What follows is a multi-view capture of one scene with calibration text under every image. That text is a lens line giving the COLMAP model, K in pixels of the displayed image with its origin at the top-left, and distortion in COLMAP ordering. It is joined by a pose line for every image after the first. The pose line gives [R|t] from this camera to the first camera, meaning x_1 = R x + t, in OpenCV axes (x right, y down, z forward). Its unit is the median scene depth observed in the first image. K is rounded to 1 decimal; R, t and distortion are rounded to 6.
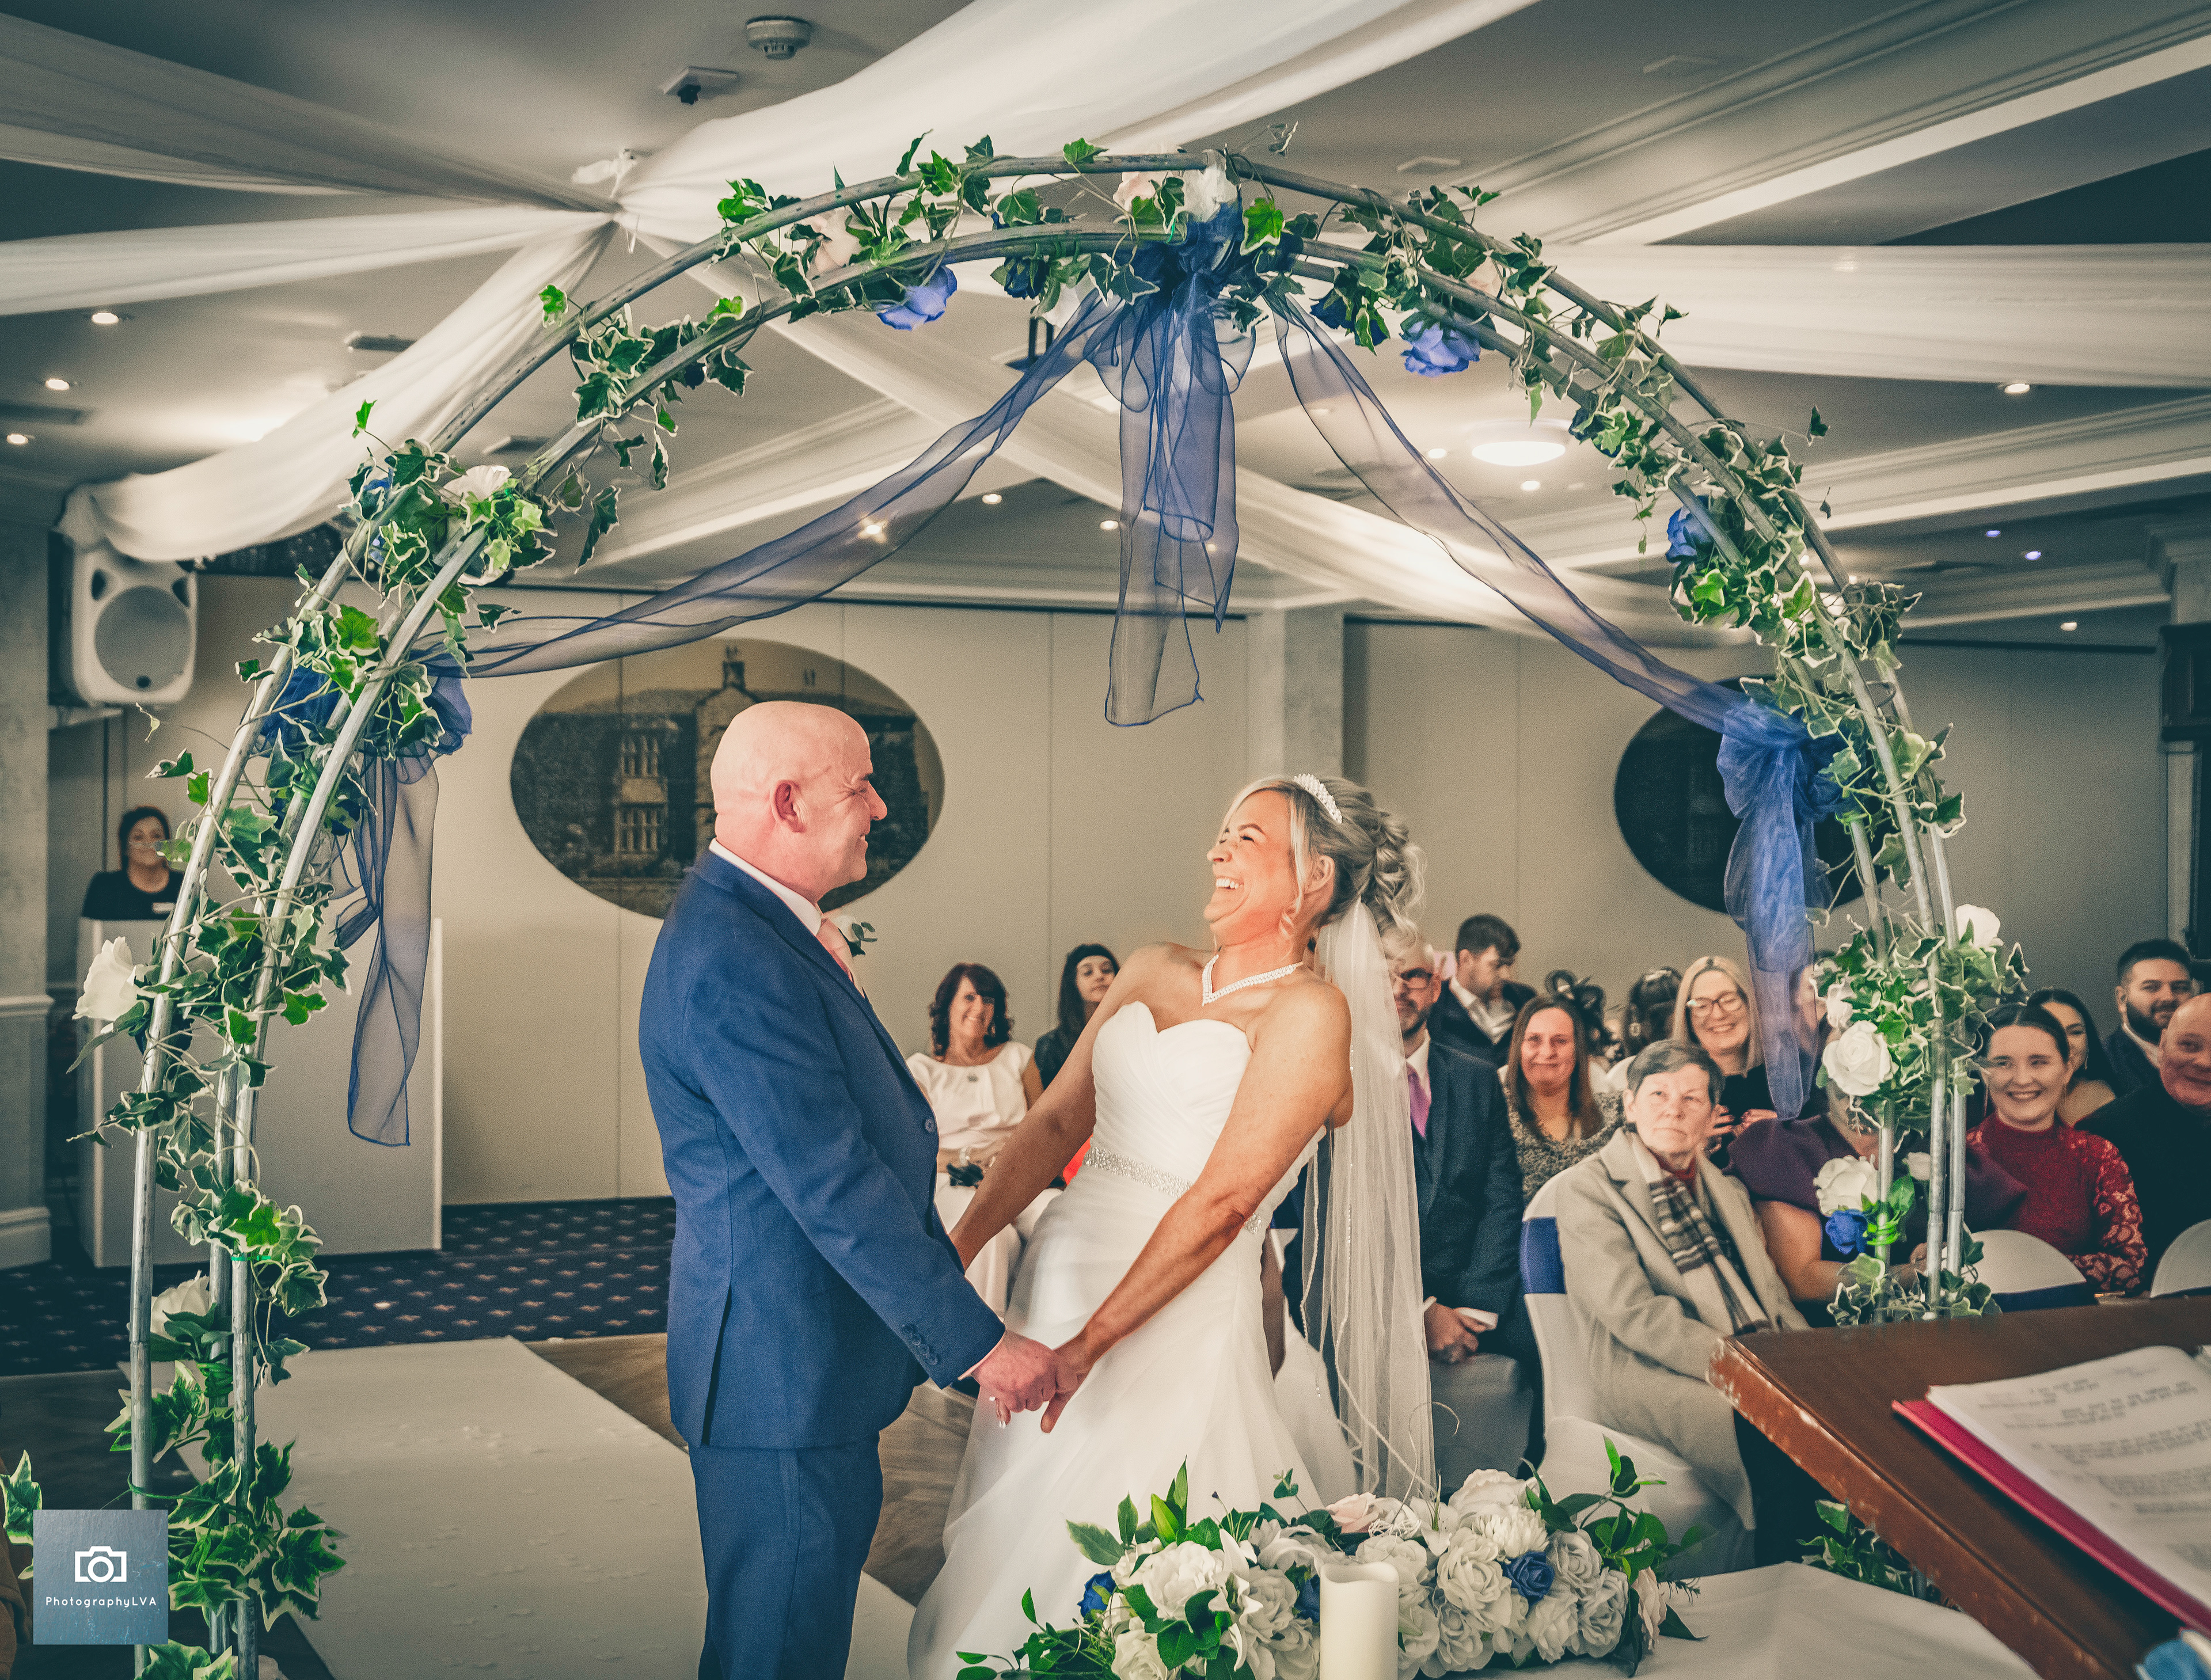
lens RADIAL K [[2964.9, 0, 1105.1], [0, 2964.9, 844.2], [0, 0, 1]] dist [0.017707, 0.000000]
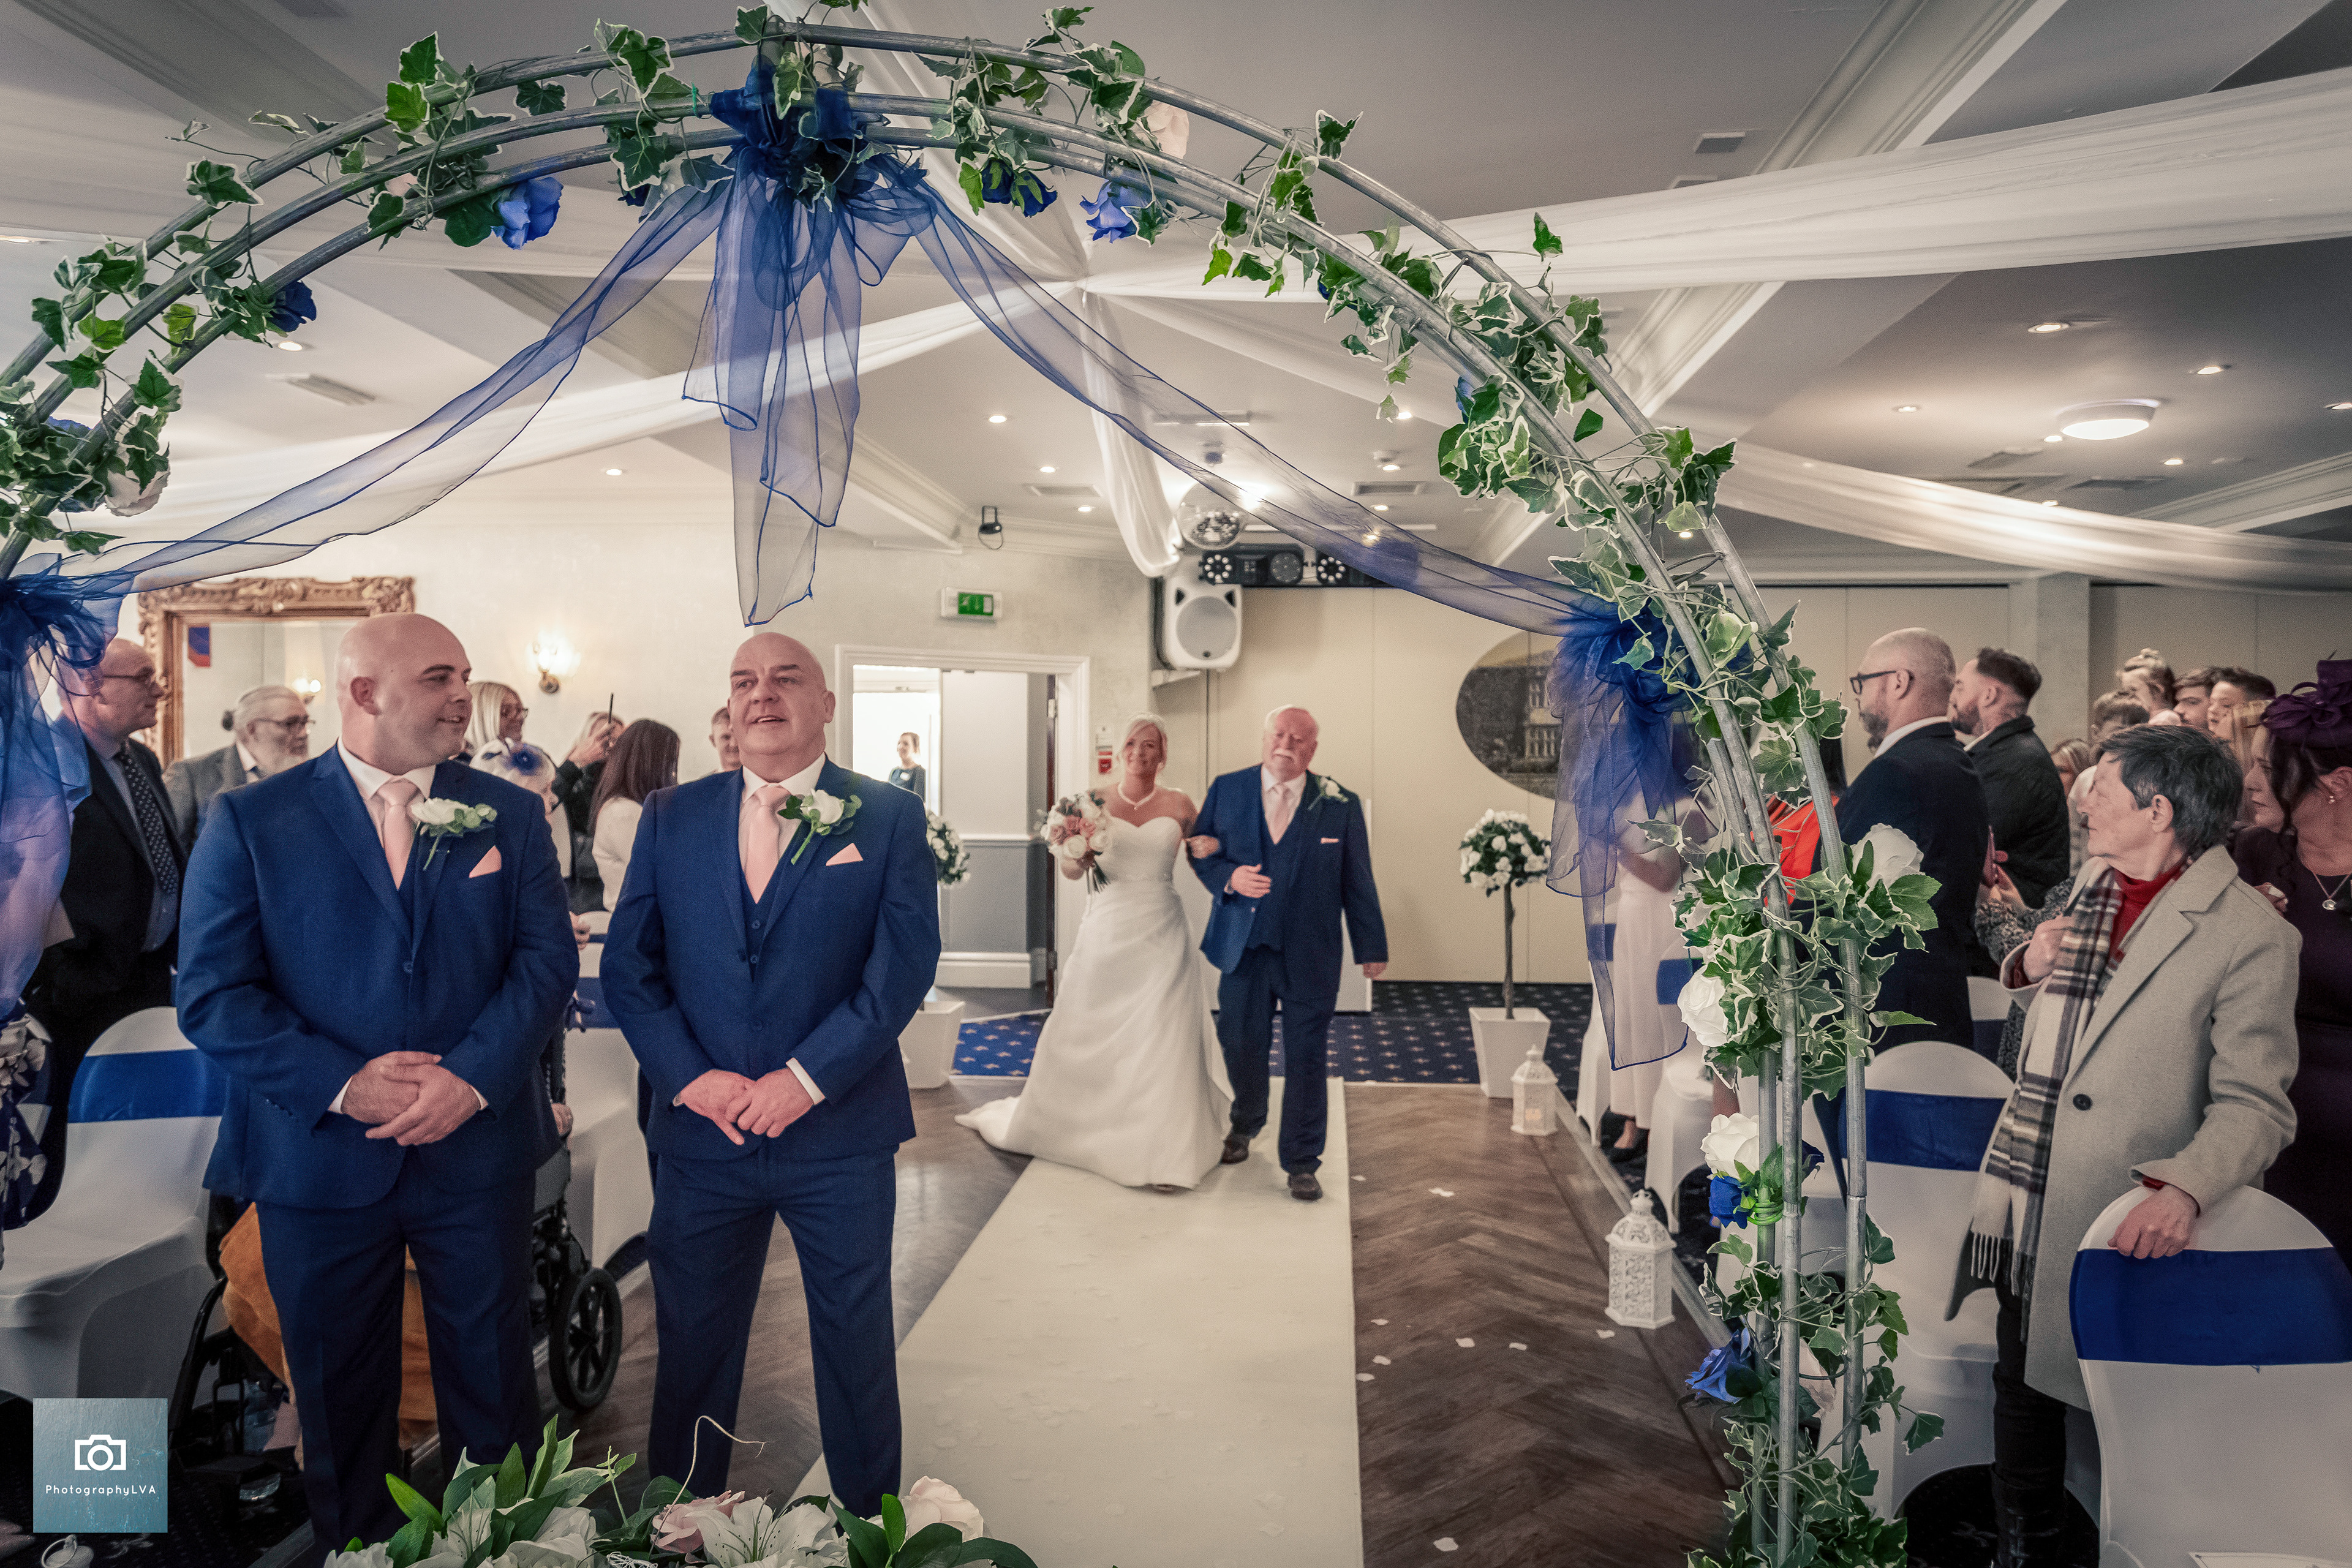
lens RADIAL K [[1694.7, 0, 1180.0], [0, 1694.7, 772.4], [0, 0, 1]] dist [-0.002345, -0.001159]
pose [[0.877711, 0.002500, -0.479184, 0.105547], [0.003440, 0.999928, 0.011519, 0.000181], [0.479178, -0.011759, 0.877639, 0.151845]]
